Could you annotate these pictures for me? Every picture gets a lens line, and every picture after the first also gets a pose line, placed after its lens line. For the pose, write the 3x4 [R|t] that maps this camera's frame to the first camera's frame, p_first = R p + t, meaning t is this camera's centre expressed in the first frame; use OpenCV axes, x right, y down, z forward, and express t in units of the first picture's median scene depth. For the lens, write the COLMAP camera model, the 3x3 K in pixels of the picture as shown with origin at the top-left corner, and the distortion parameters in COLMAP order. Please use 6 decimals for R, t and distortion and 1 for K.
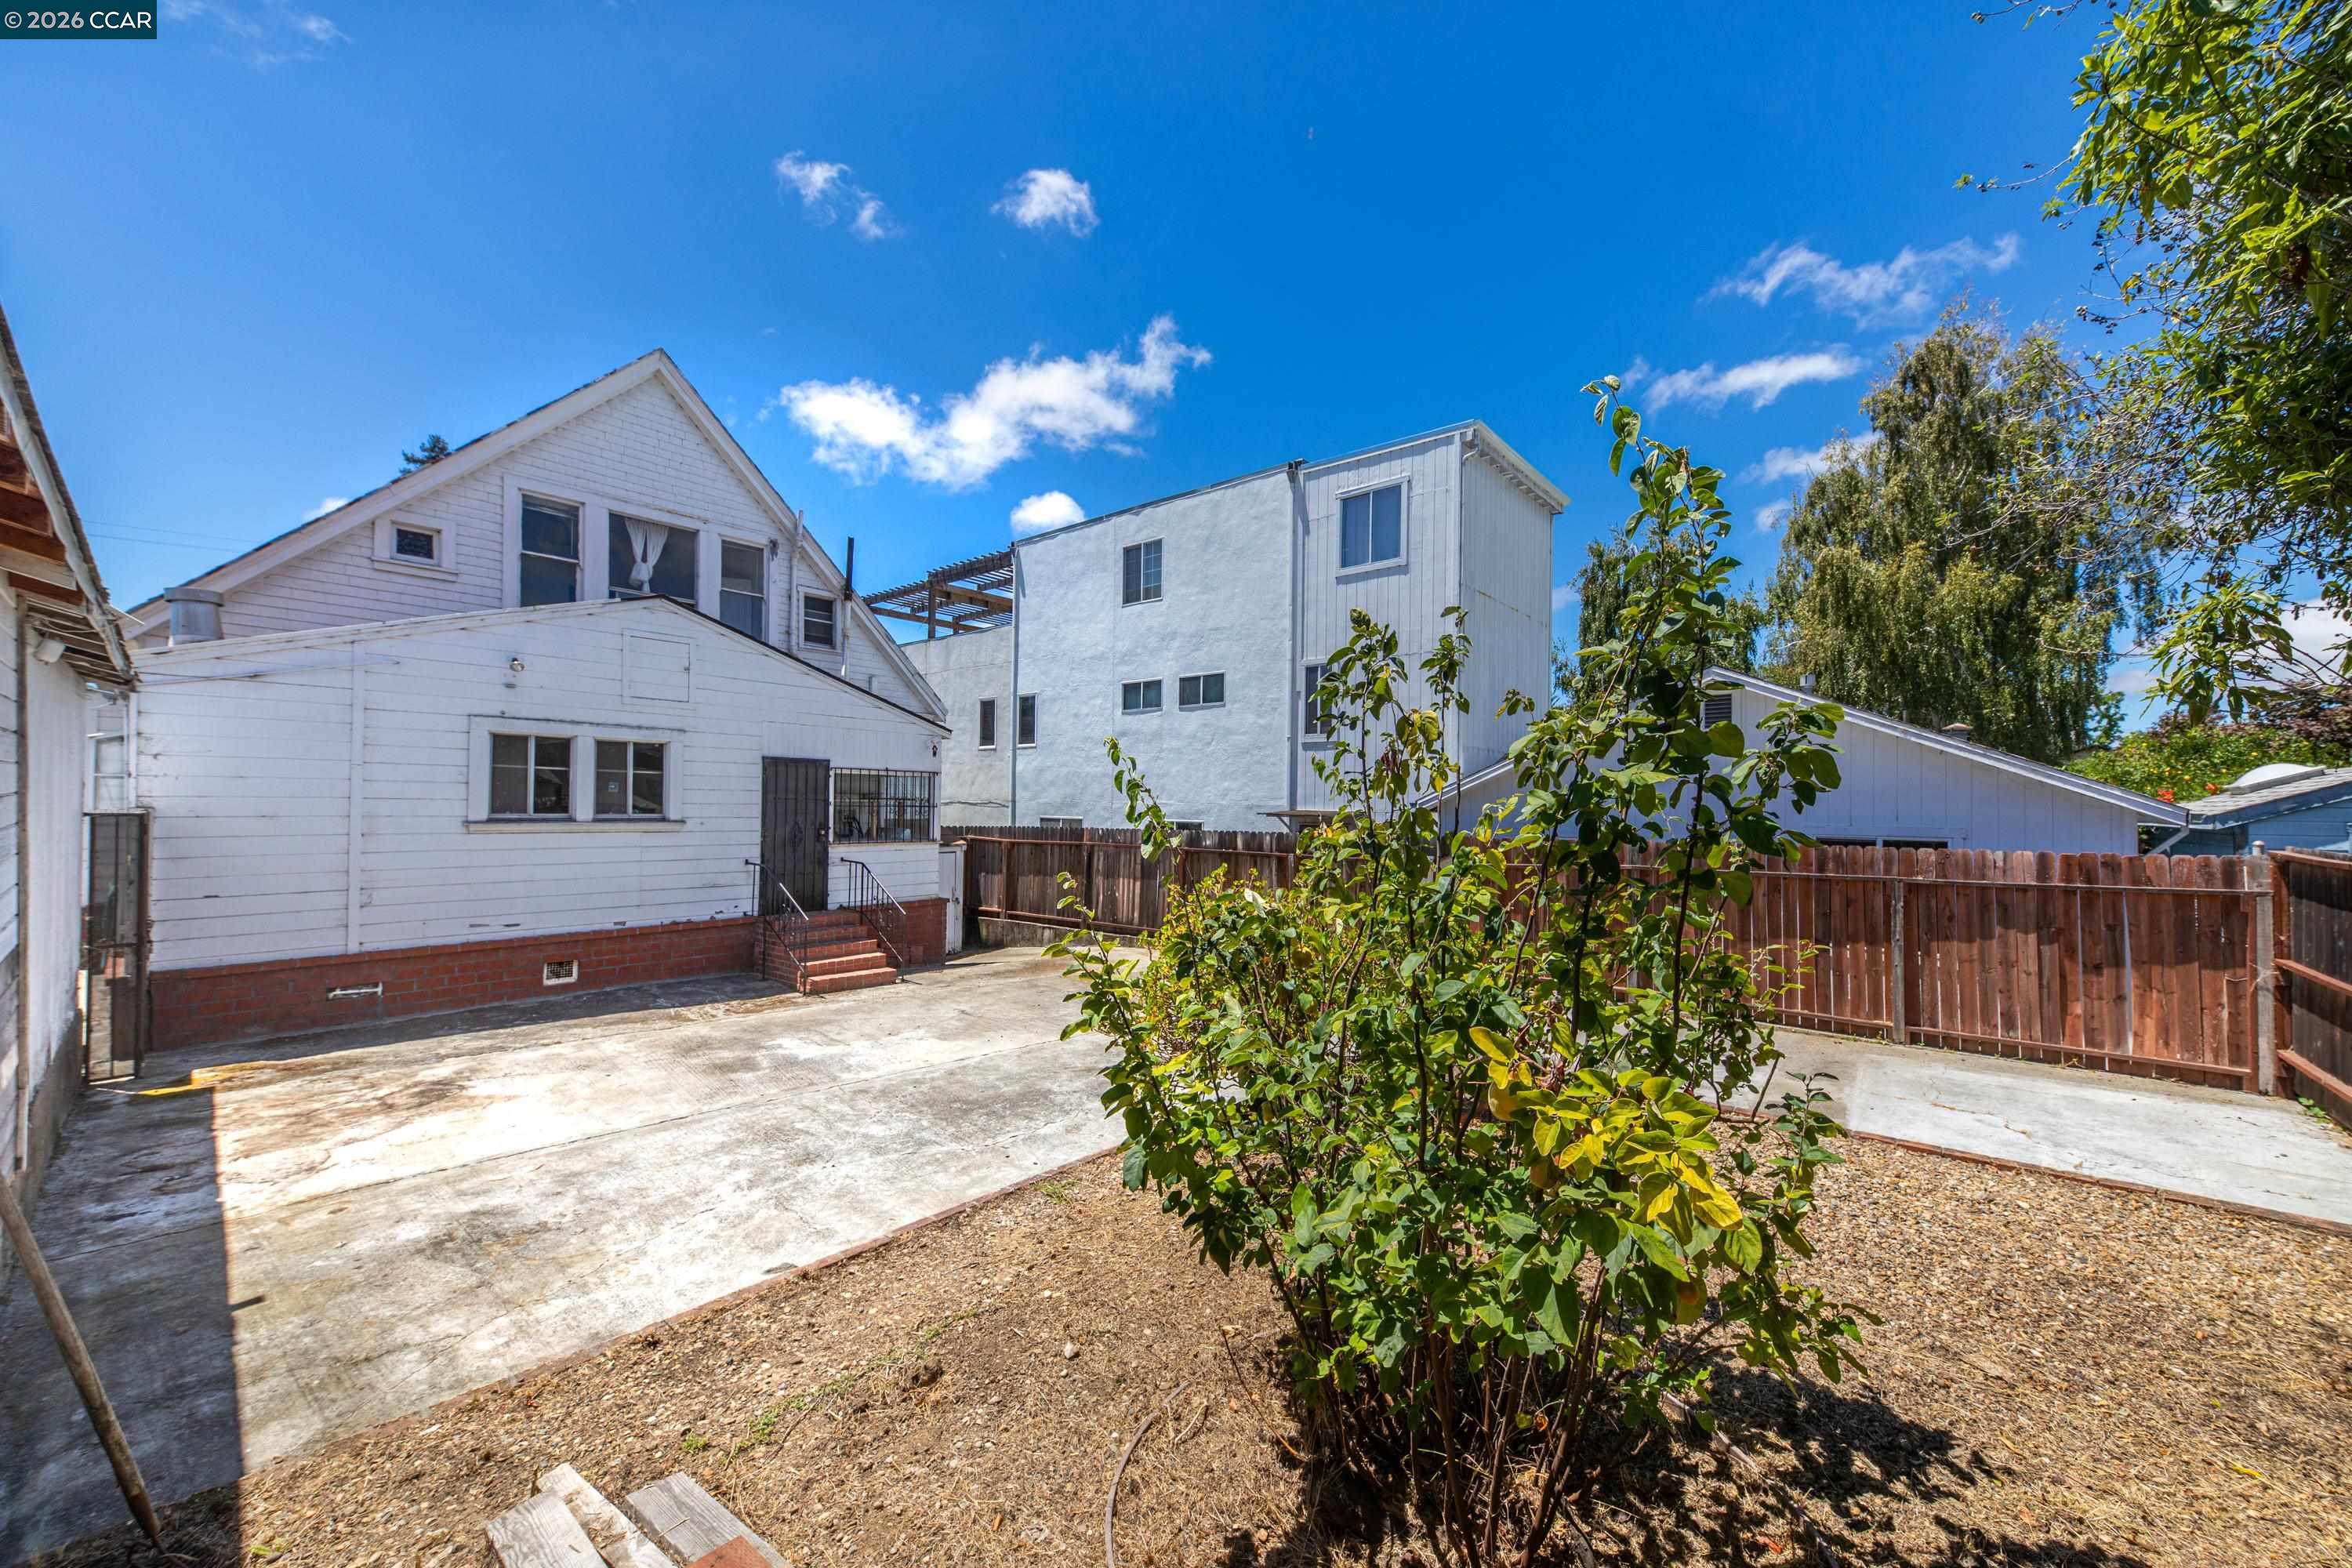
lens RADIAL K [[891.2, 0, 1248.1], [0, 891.2, 794.1], [0, 0, 1]] dist [0.030181, -0.000202]
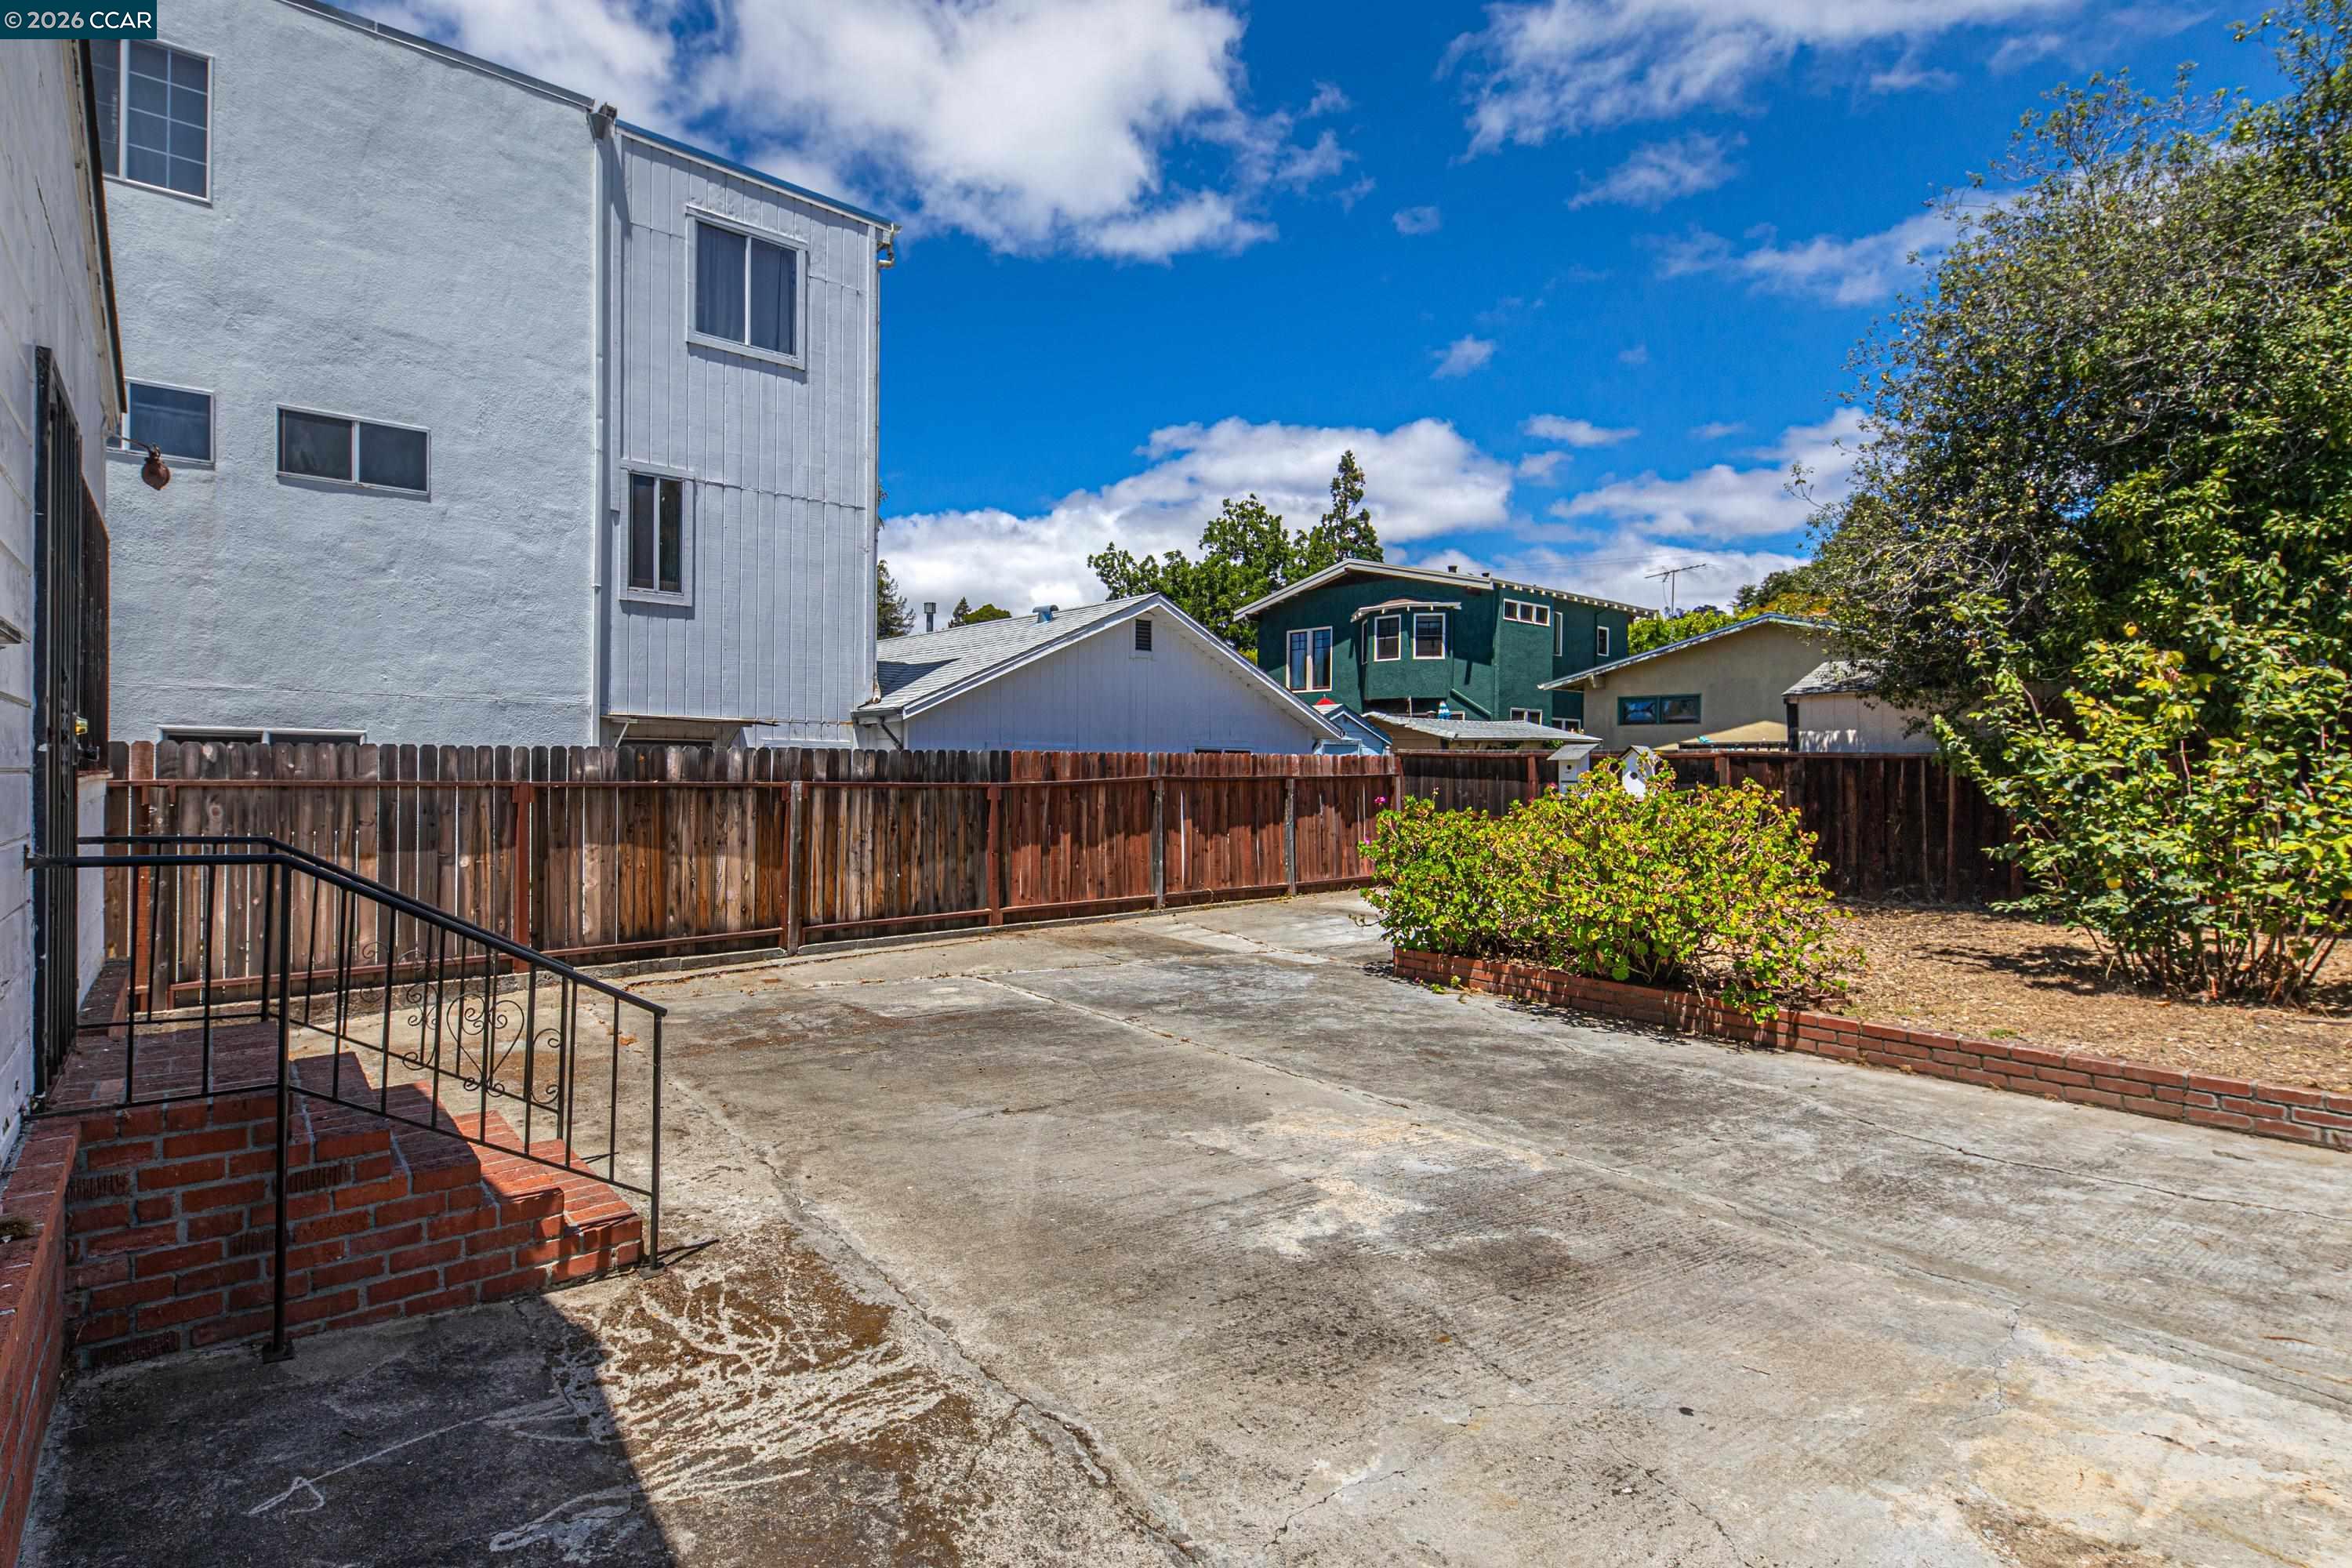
lens RADIAL K [[1070.4, 0, 1054.5], [0, 1070.4, 766.8], [0, 0, 1]] dist [0.009527, -0.004950]
pose [[0.271196, -0.009312, 0.962479, -0.667888], [-0.020648, 0.999667, 0.015490, 0.043815], [-0.962303, -0.024074, 0.270914, 0.655732]]
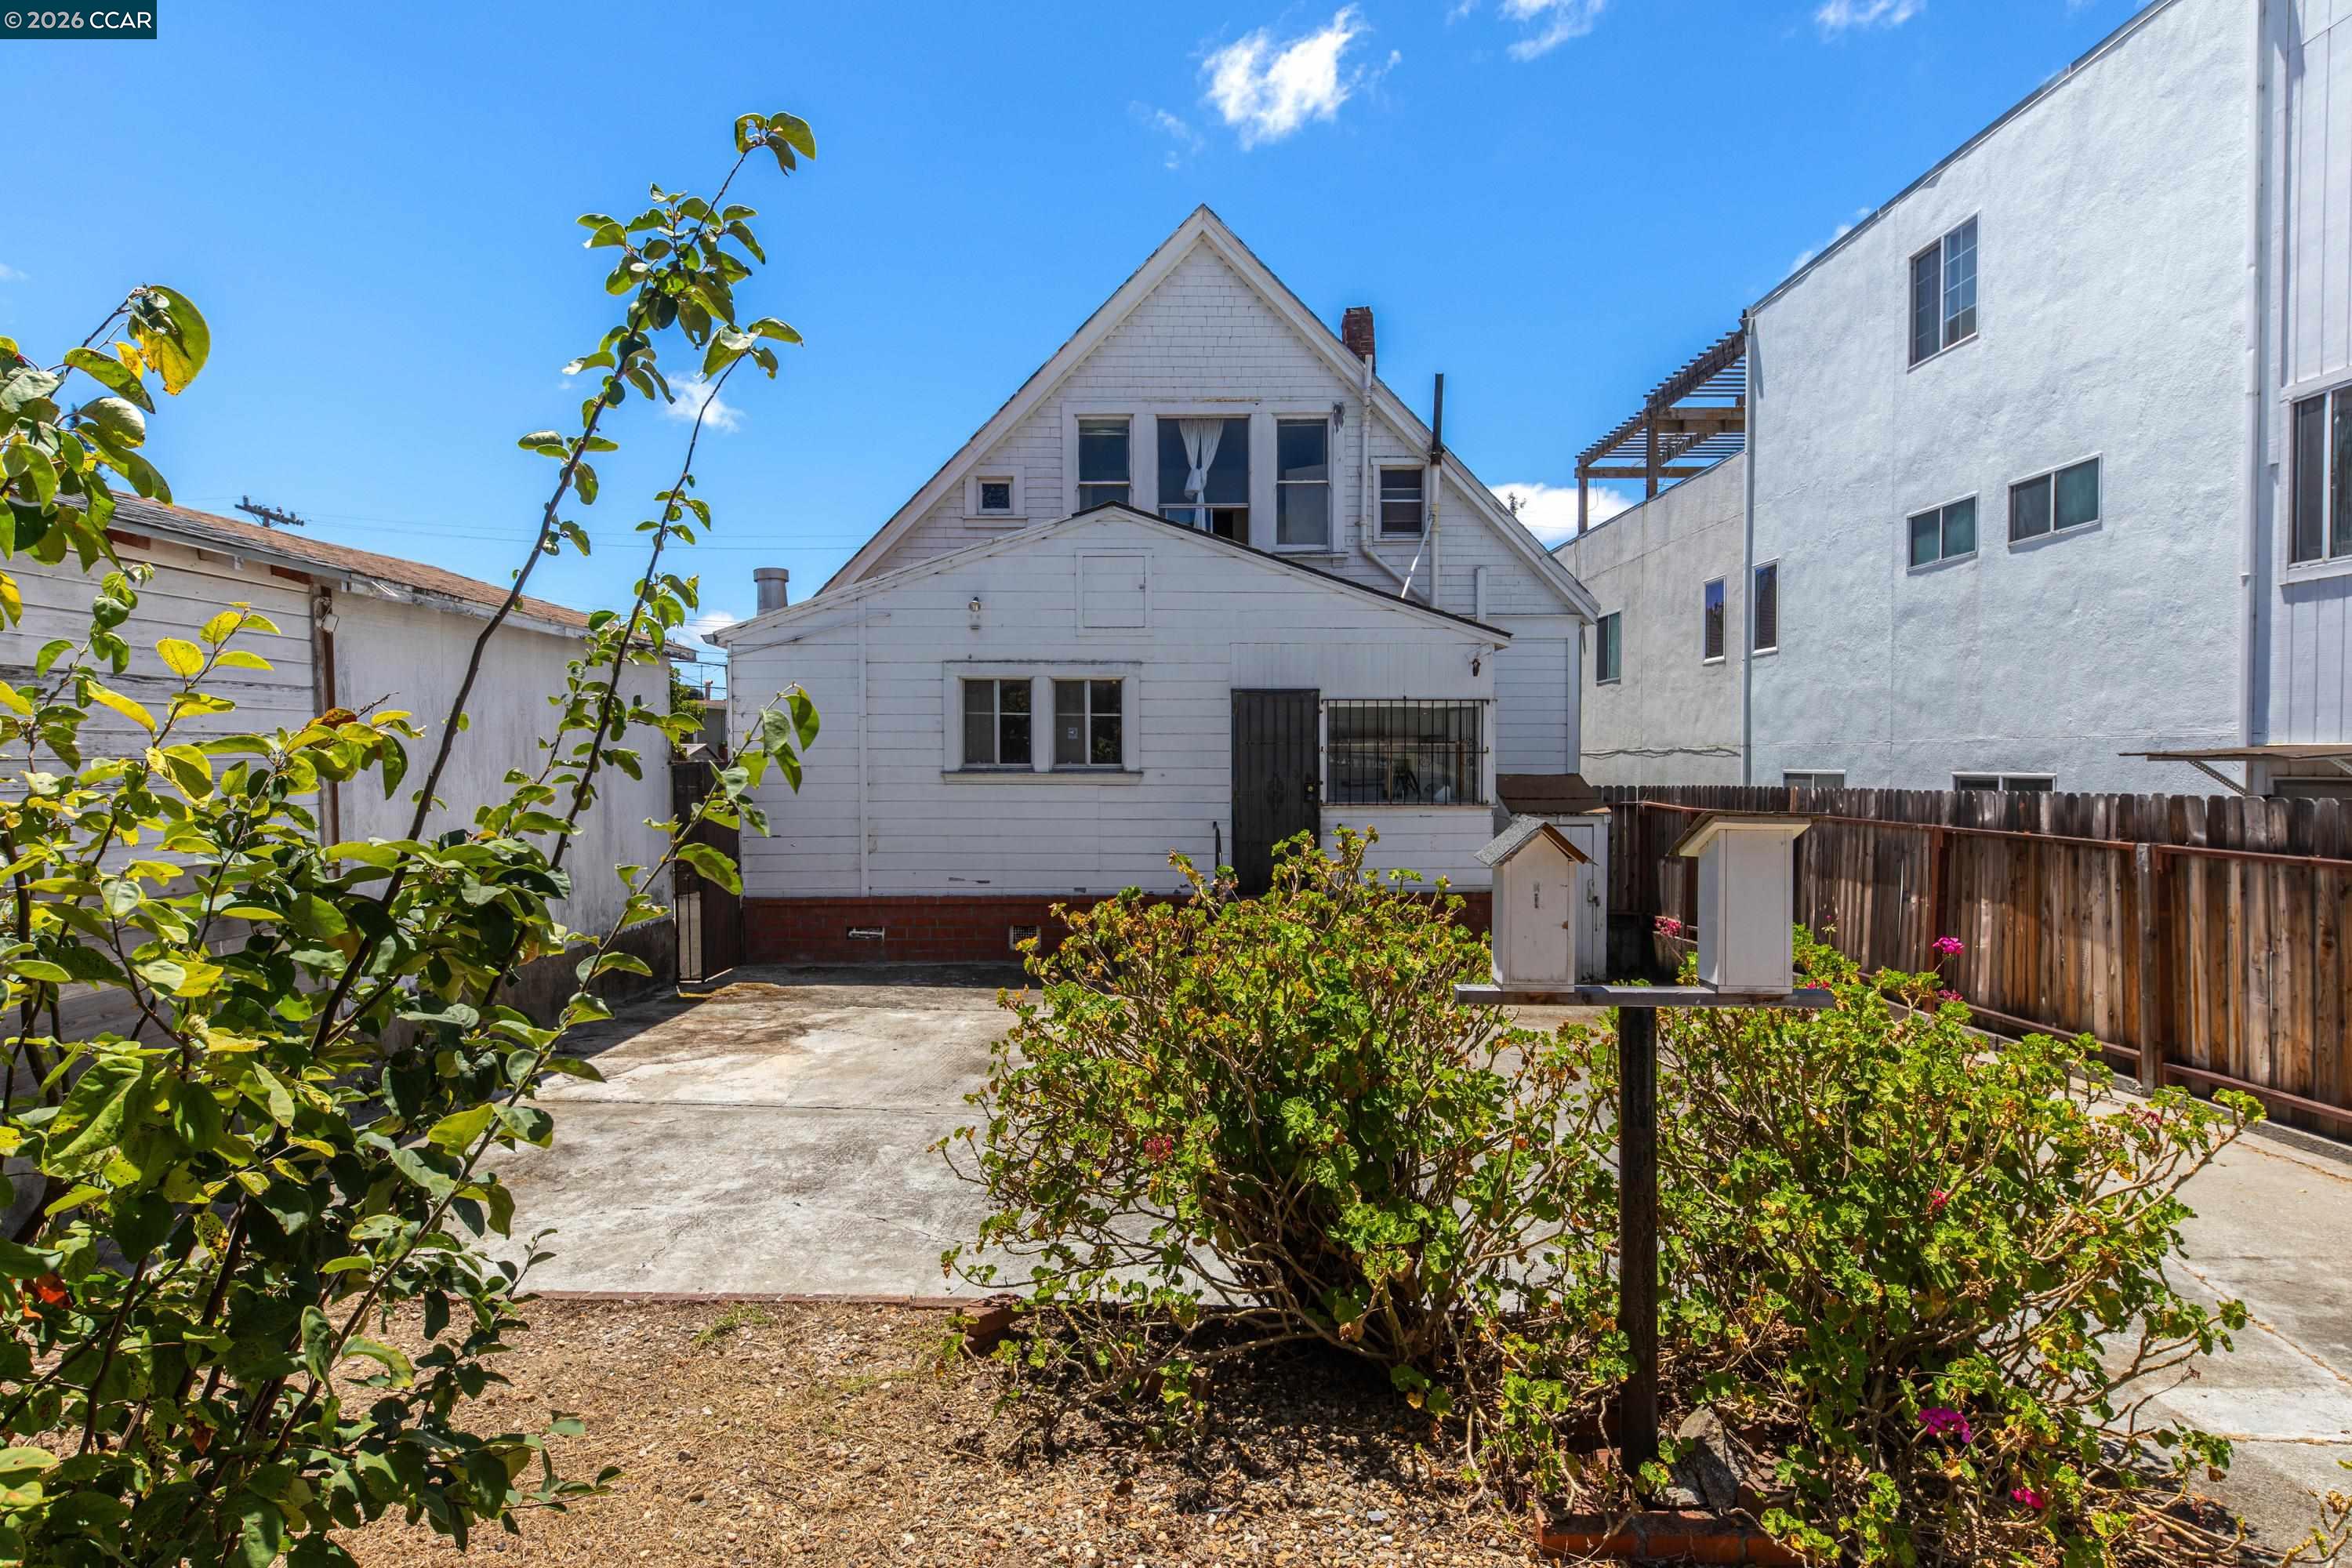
lens RADIAL K [[1256.1, 0, 1157.2], [0, 1256.1, 791.4], [0, 0, 1]] dist [0.013387, -0.004611]
pose [[0.617893, 0.003820, -0.786253, 0.249311], [0.020038, 0.999587, 0.020603, 0.020824], [0.786007, -0.028485, 0.617561, 0.260681]]
